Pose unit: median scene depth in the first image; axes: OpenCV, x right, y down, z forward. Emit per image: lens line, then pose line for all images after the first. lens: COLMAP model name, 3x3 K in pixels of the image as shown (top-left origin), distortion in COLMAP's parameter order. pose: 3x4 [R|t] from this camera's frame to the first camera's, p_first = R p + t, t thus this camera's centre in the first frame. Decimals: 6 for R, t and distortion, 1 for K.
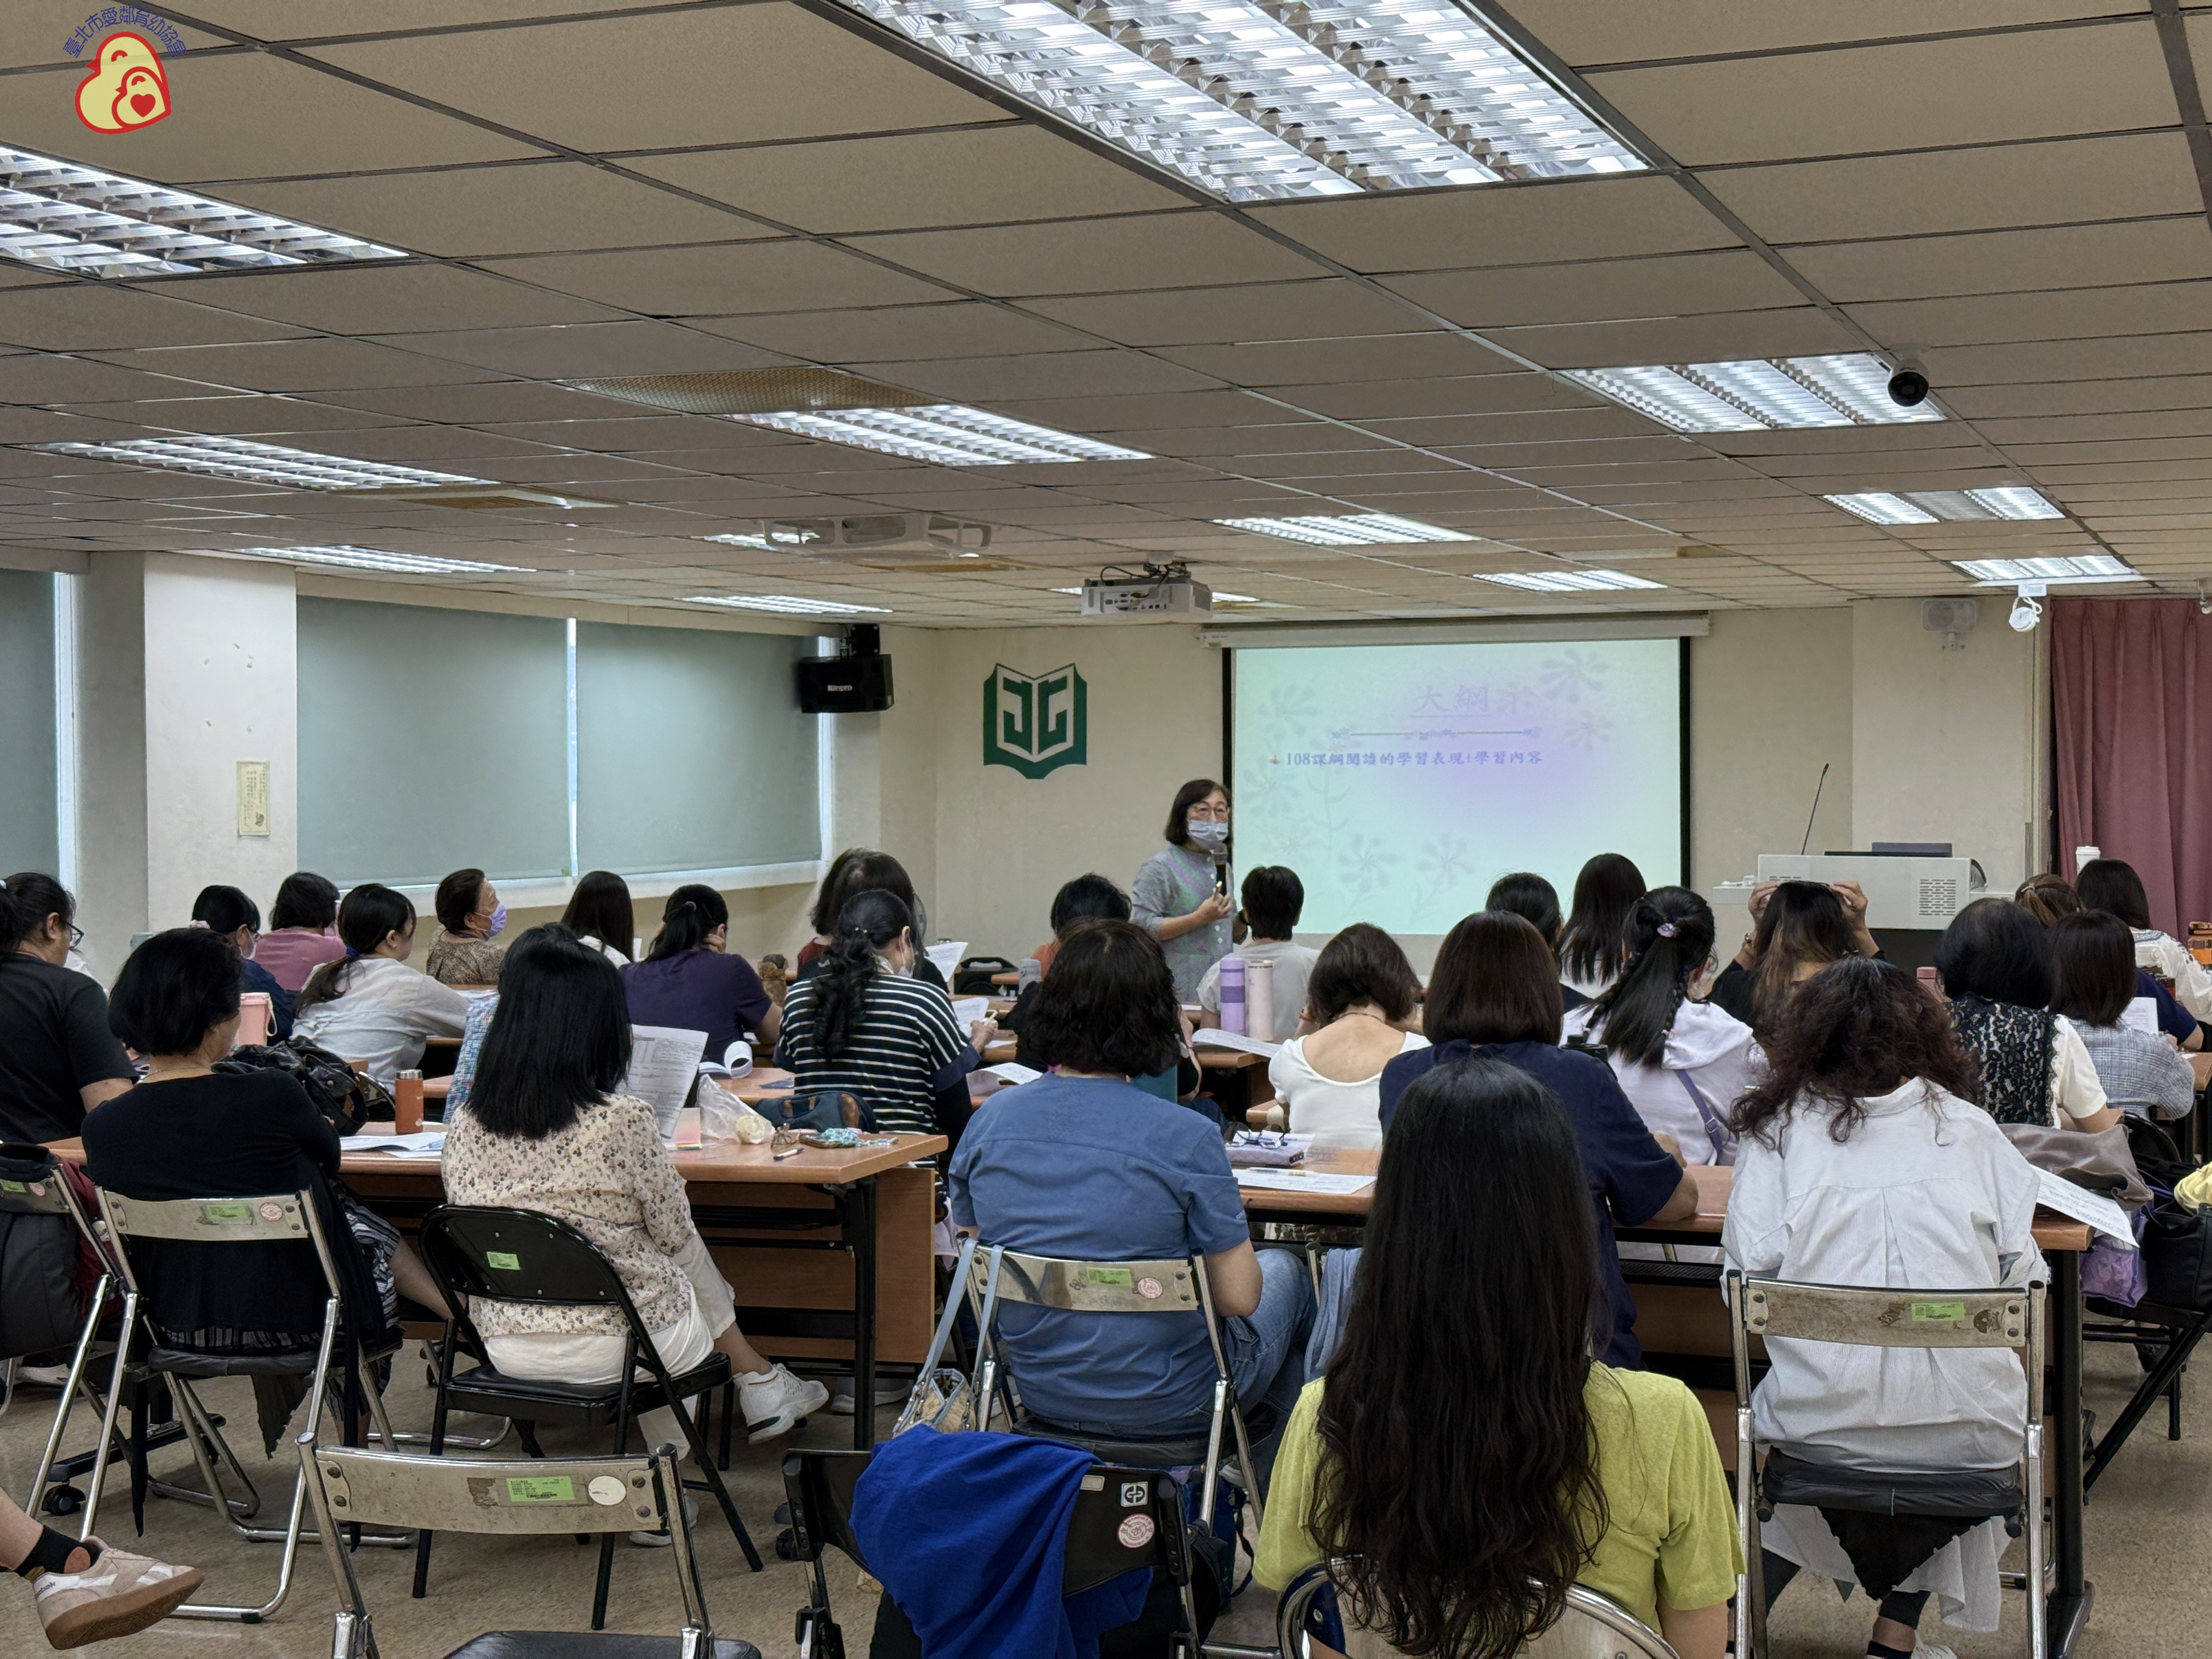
lens RADIAL K [[3120.5, 0, 1154.2], [0, 3120.5, 819.6], [0, 0, 1]] dist [0.161455, 0.043830]
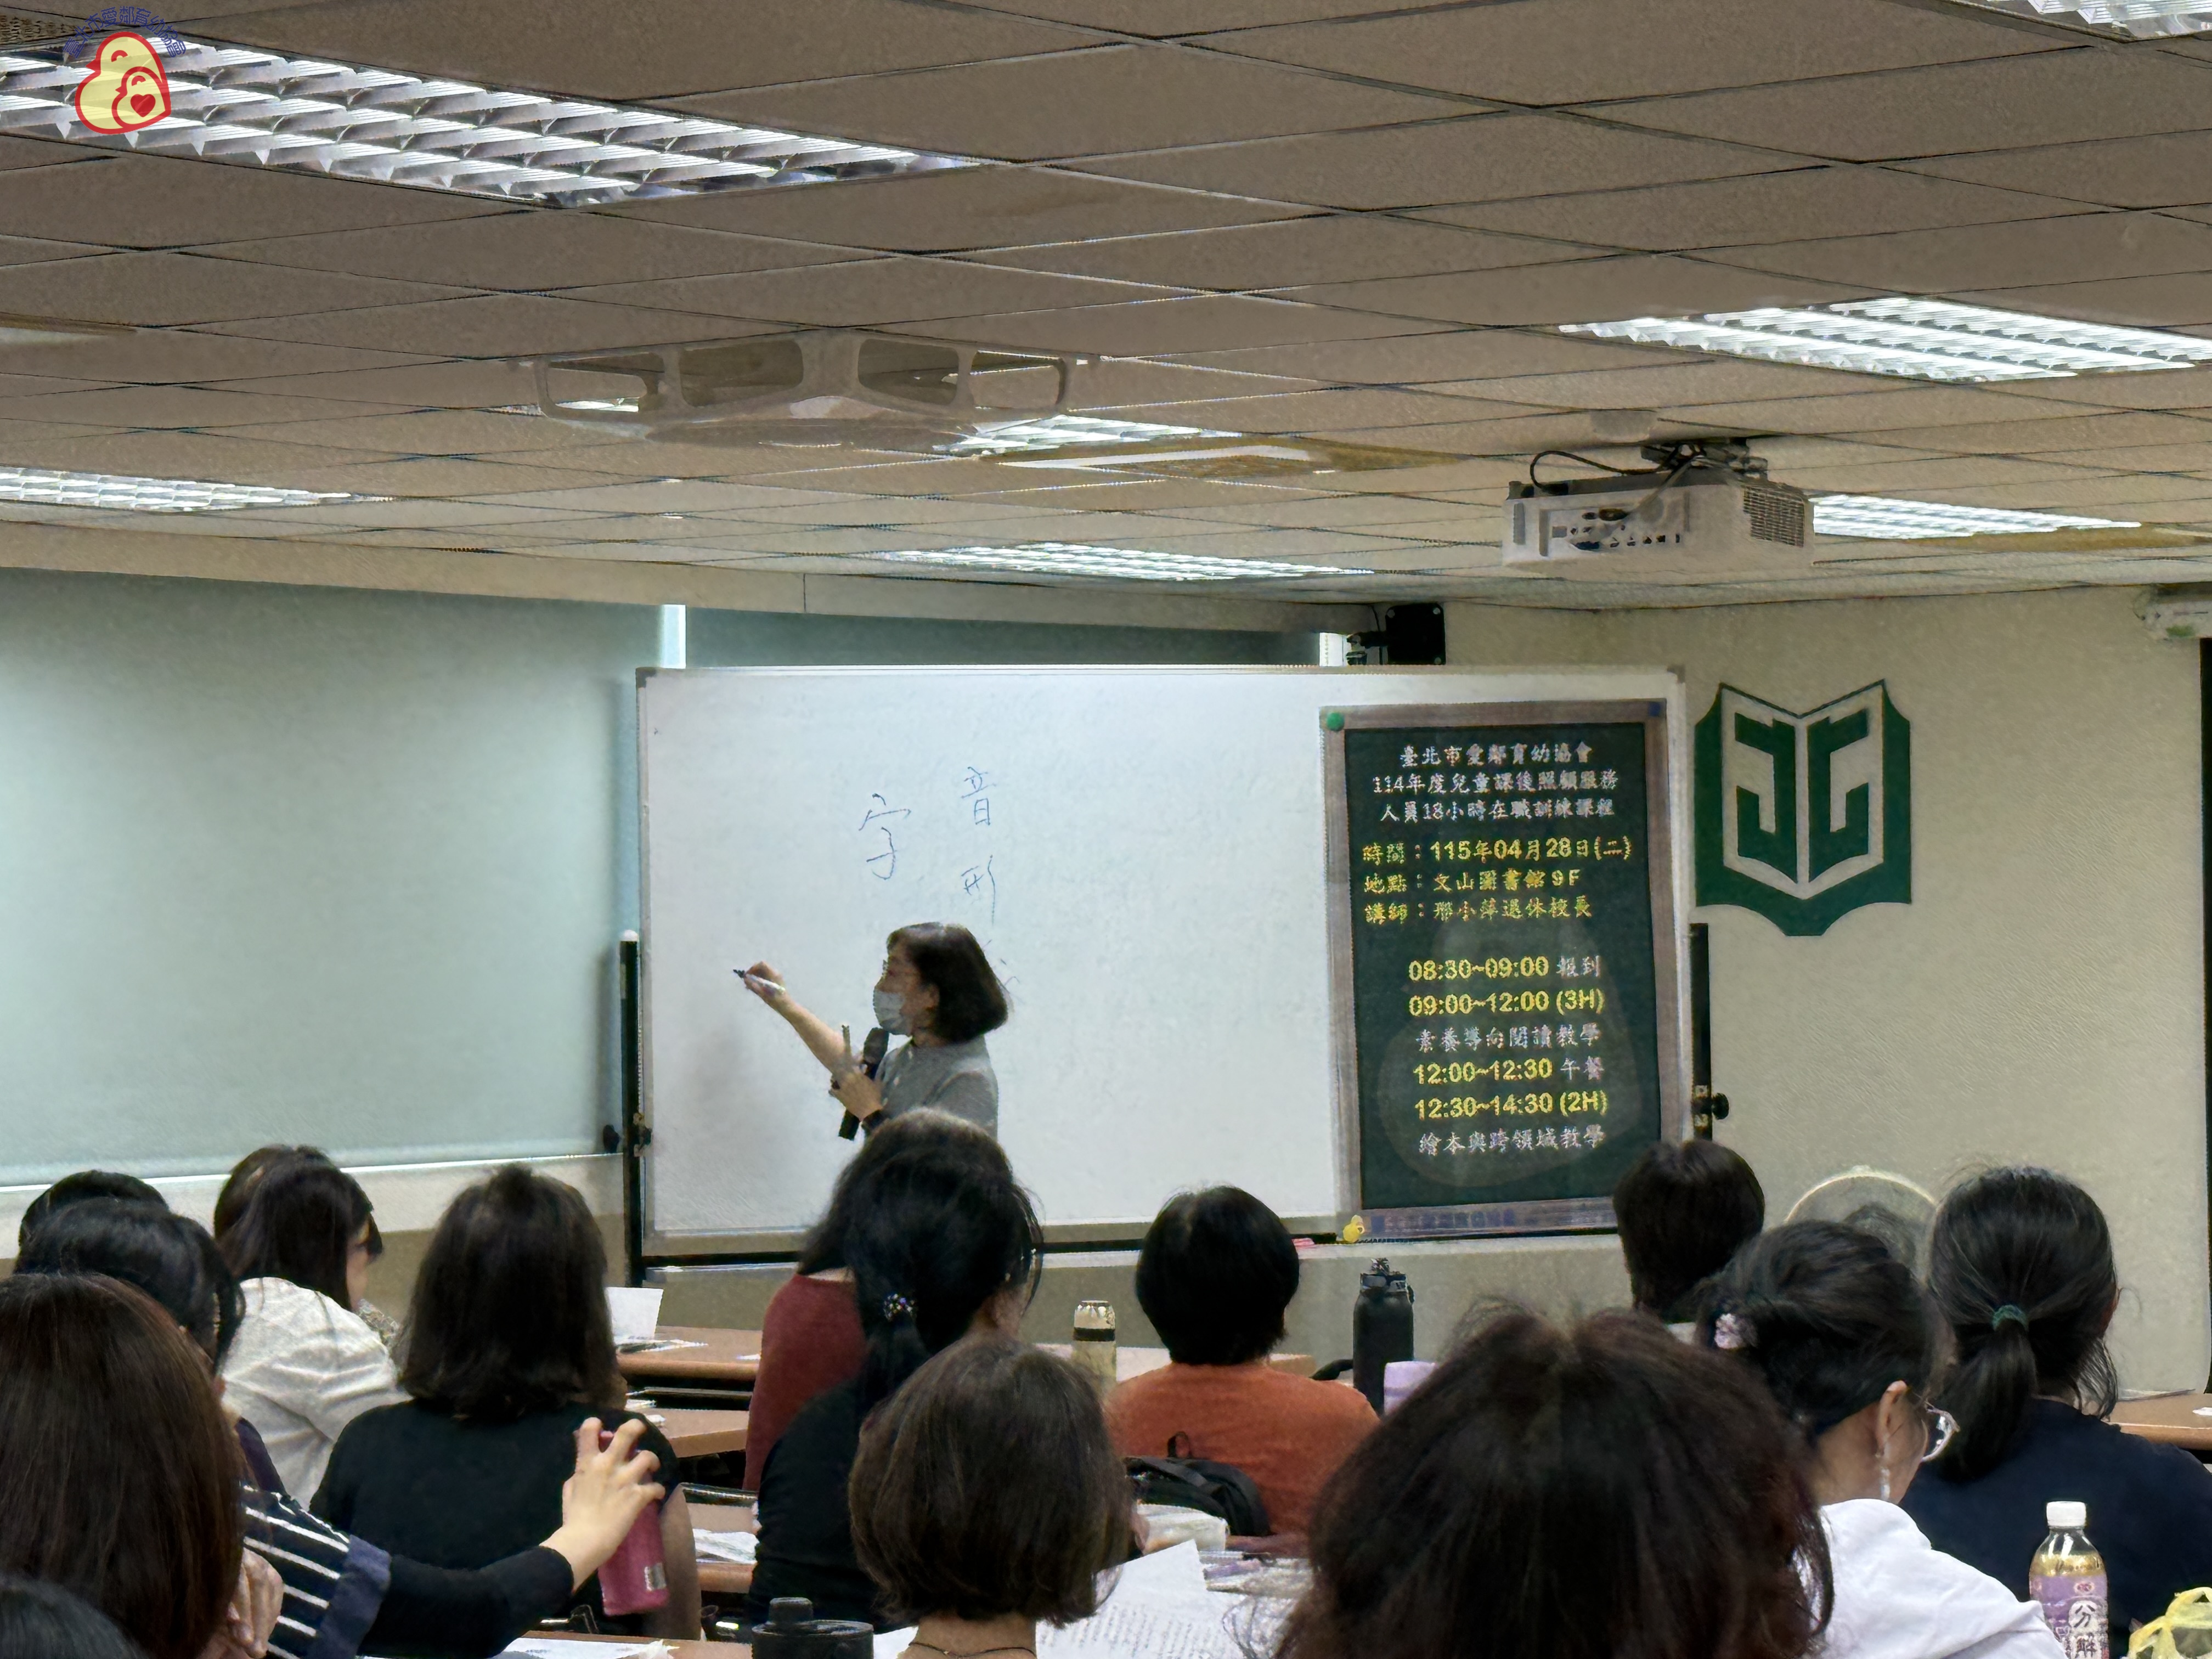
lens RADIAL K [[6267.2, 0, 1106.0], [0, 6267.2, 829.5], [0, 0, 1]] dist [0.154945, 0.812319]
pose [[0.964076, -0.011938, -0.265357, 0.125976], [0.003923, 0.999521, -0.030713, -0.001039], [0.265596, 0.028569, 0.963661, 0.110035]]
